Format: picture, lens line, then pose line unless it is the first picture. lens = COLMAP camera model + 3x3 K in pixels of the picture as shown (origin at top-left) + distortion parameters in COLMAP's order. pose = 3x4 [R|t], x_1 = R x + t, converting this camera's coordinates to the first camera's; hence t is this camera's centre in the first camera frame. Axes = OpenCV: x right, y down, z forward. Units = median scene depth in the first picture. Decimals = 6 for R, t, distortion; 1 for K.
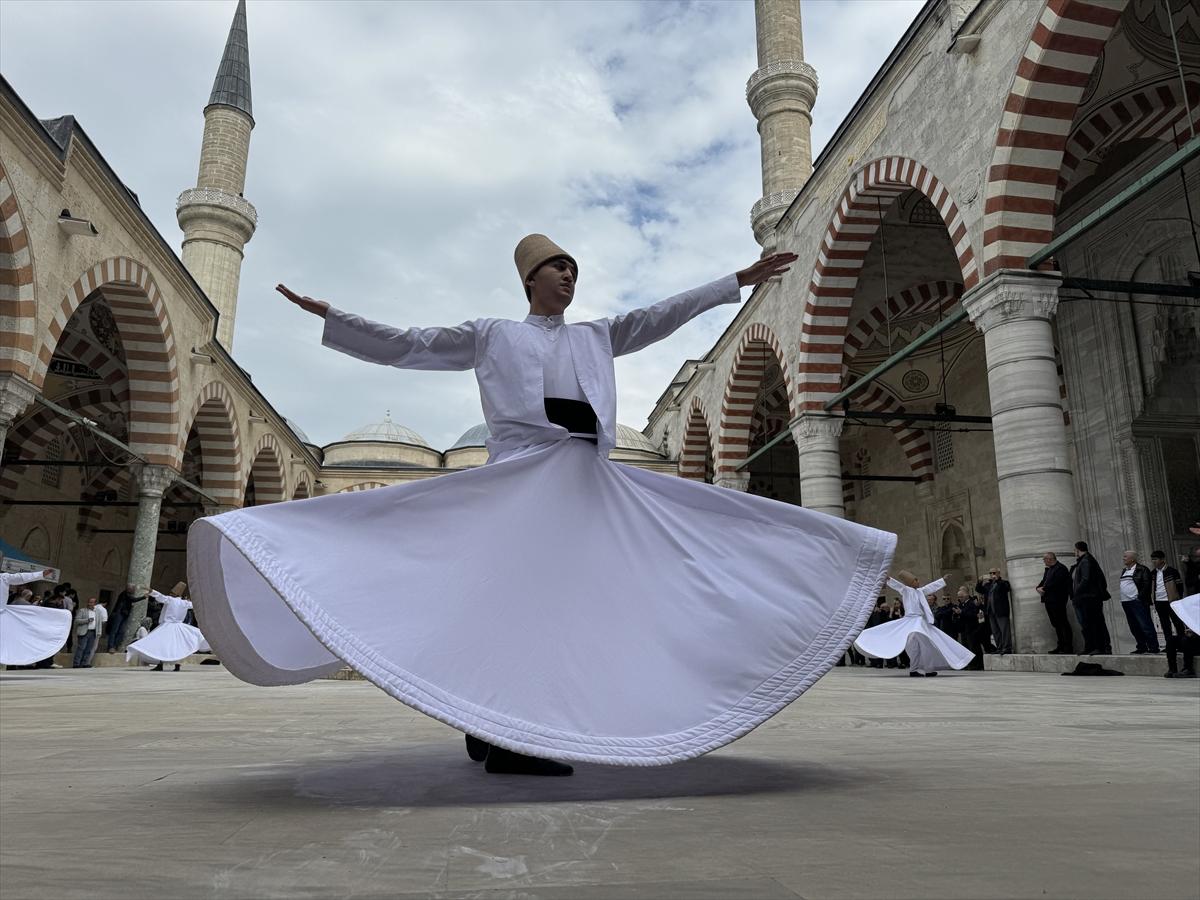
lens RADIAL K [[830.5, 0, 608.0], [0, 830.5, 460.2], [0, 0, 1]] dist [0.034830, -0.036875]
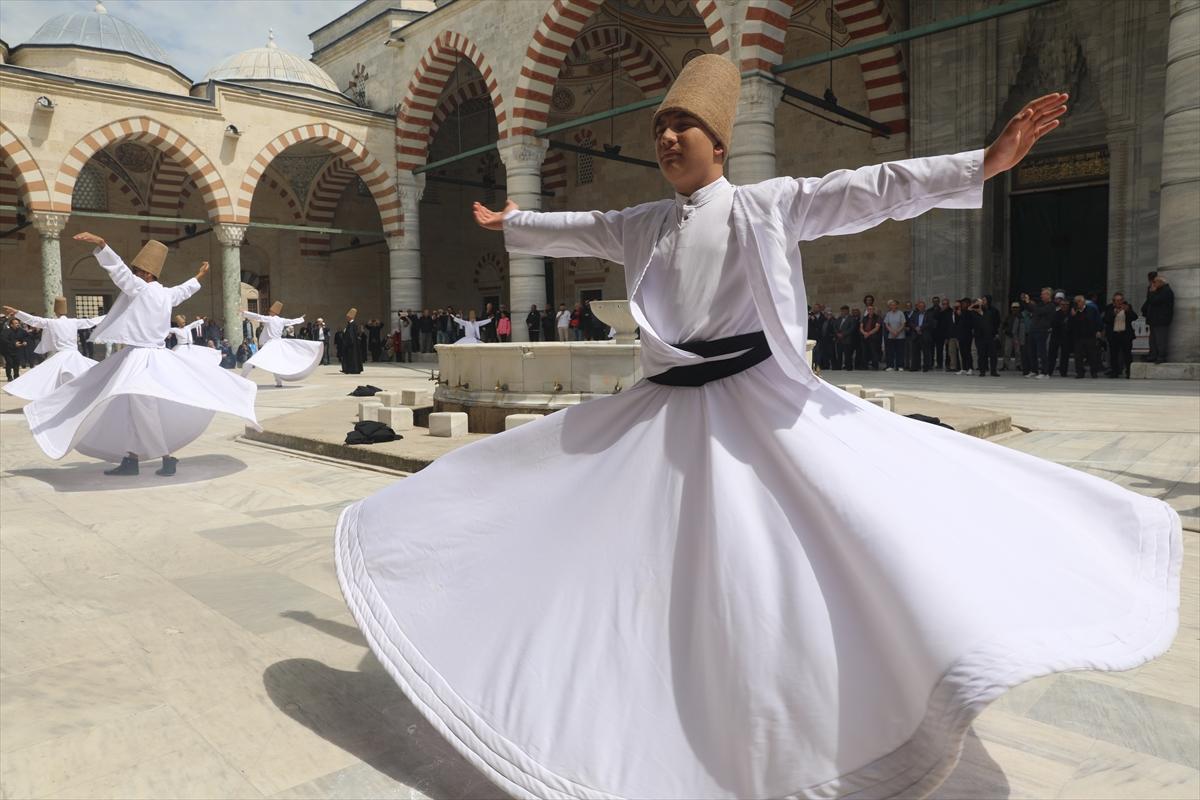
lens RADIAL K [[801.8, 0, 595.3], [0, 801.8, 404.3], [0, 0, 1]] dist [-0.102832, 0.080523]
pose [[0.800749, -0.065204, 0.595441, -0.397852], [-0.120432, 0.956234, 0.266669, 0.073172], [-0.586769, -0.285245, 0.757850, 0.436212]]
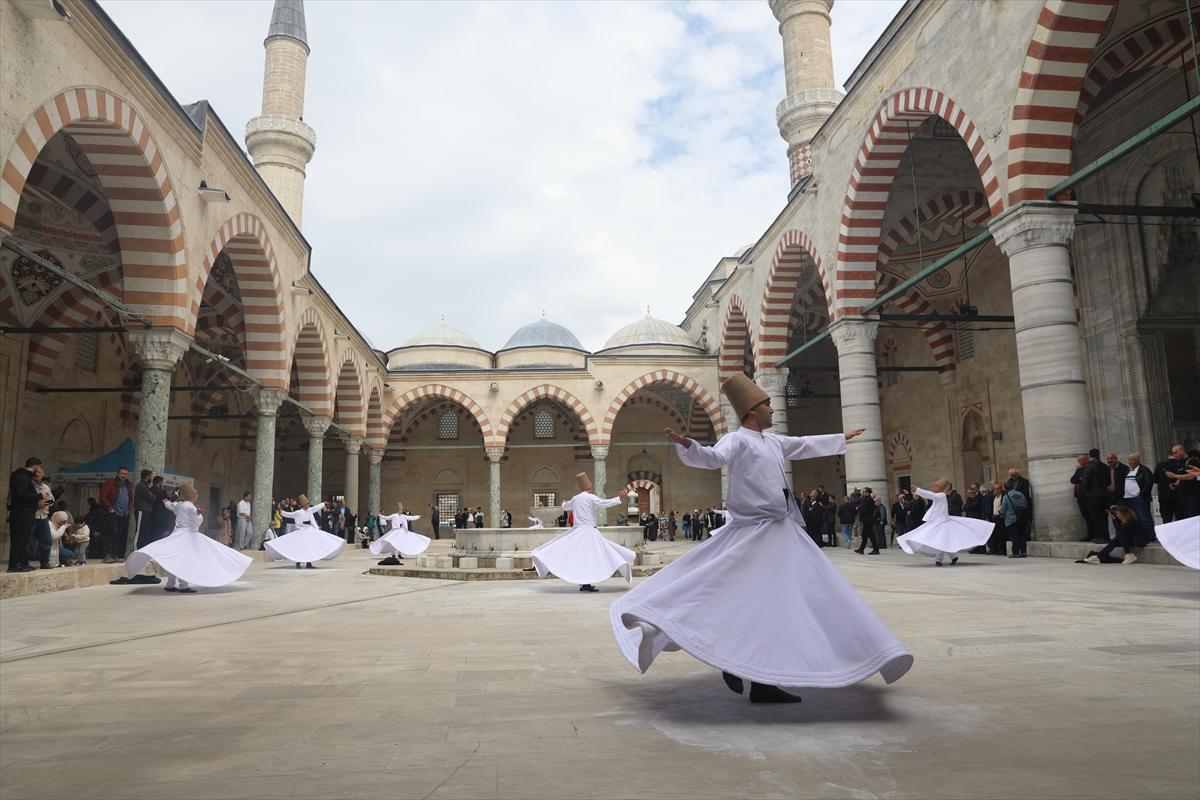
lens RADIAL K [[801.8, 0, 604.0], [0, 801.8, 400.9], [0, 0, 1]] dist [-0.102832, 0.080523]
pose [[0.998876, -0.027347, -0.038729, -0.037821], [0.030193, 0.996732, 0.074922, -0.038212], [0.036553, -0.076007, 0.996437, -0.052299]]
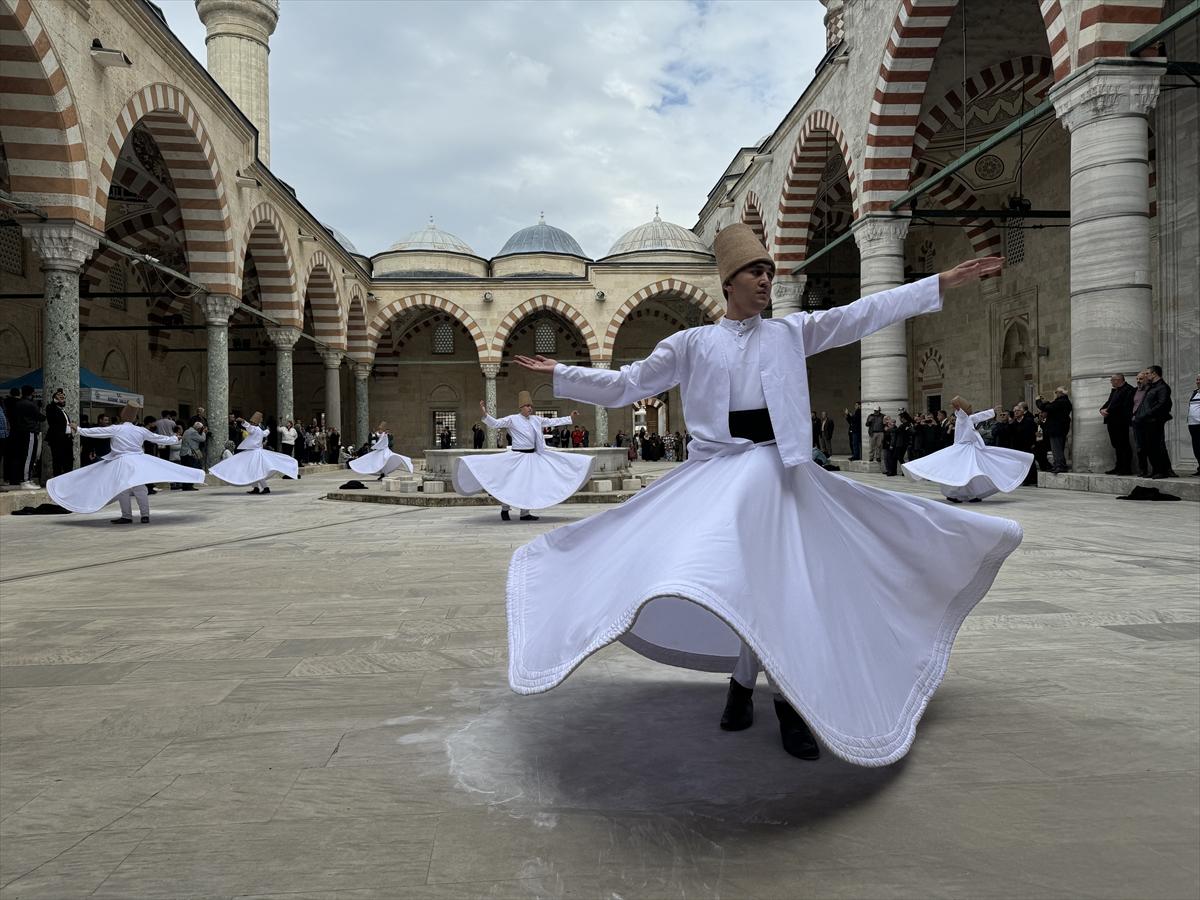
lens RADIAL K [[830.5, 0, 599.0], [0, 830.5, 446.7], [0, 0, 1]] dist [0.034830, -0.036875]
pose [[0.997416, -0.014586, -0.070341, -0.005527], [0.030470, 0.972624, 0.230377, -0.030163], [0.065055, -0.231925, 0.970556, -0.004936]]
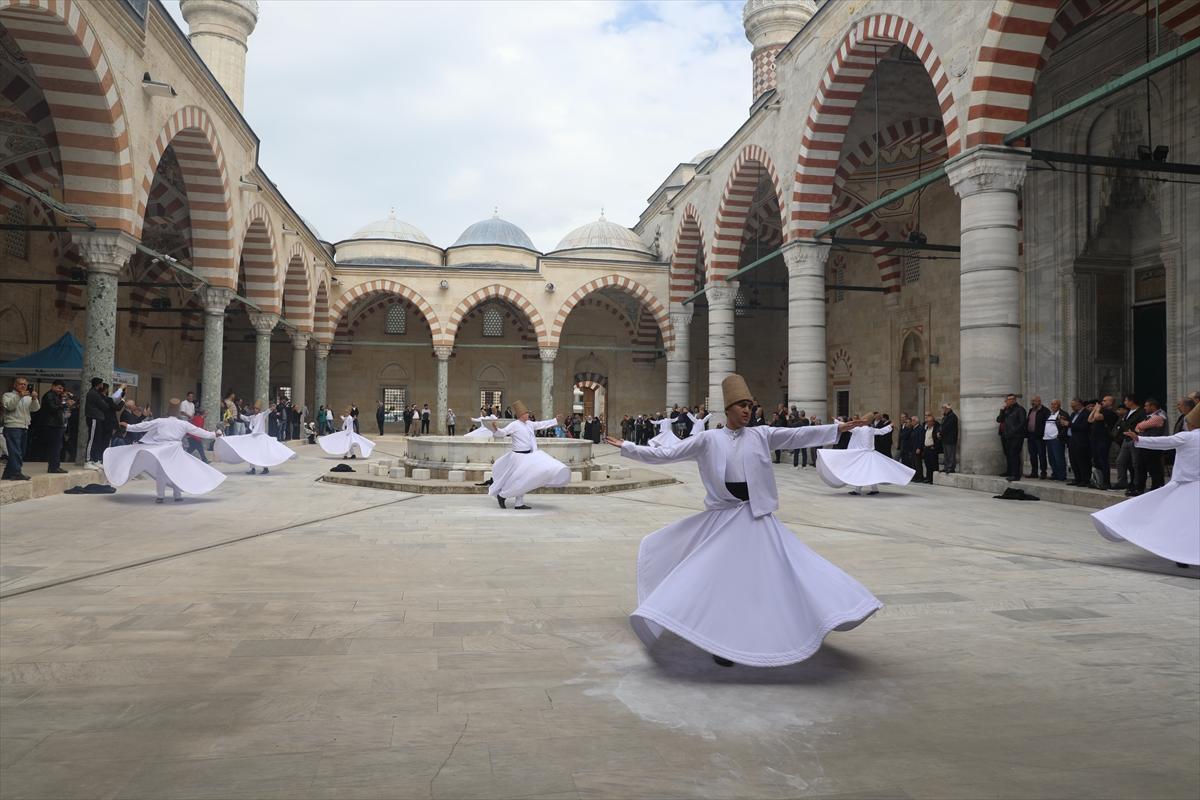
lens RADIAL K [[801.8, 0, 604.3], [0, 801.8, 395.2], [0, 0, 1]] dist [-0.102832, 0.080523]
pose [[0.999446, 0.015207, 0.029616, -0.045259], [-0.020866, 0.979307, 0.201304, -0.065469], [-0.025942, -0.201811, 0.979081, -0.063361]]
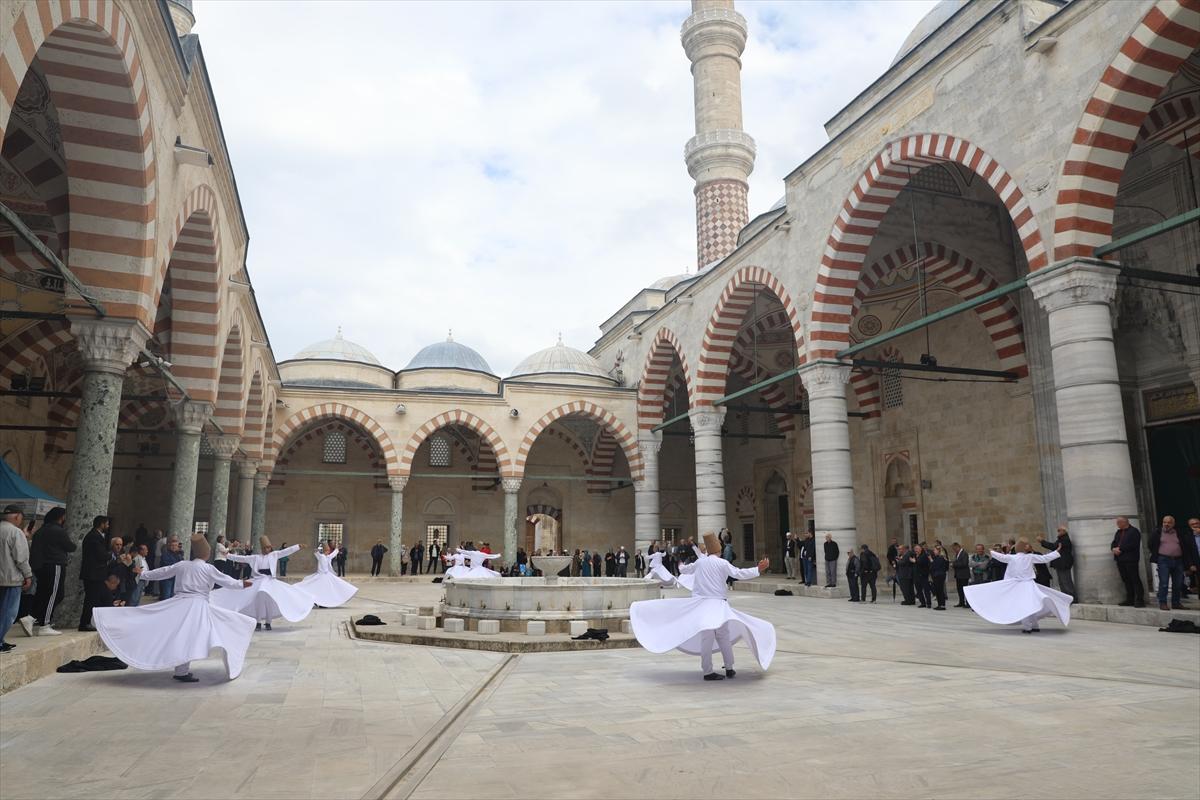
lens RADIAL K [[801.8, 0, 600.9], [0, 801.8, 402.5], [0, 0, 1]] dist [-0.102832, 0.080523]
pose [[0.986885, 0.025954, 0.159325, -0.205802], [-0.033092, 0.998556, 0.042311, -0.039196], [-0.157996, -0.047029, 0.986319, 0.050030]]
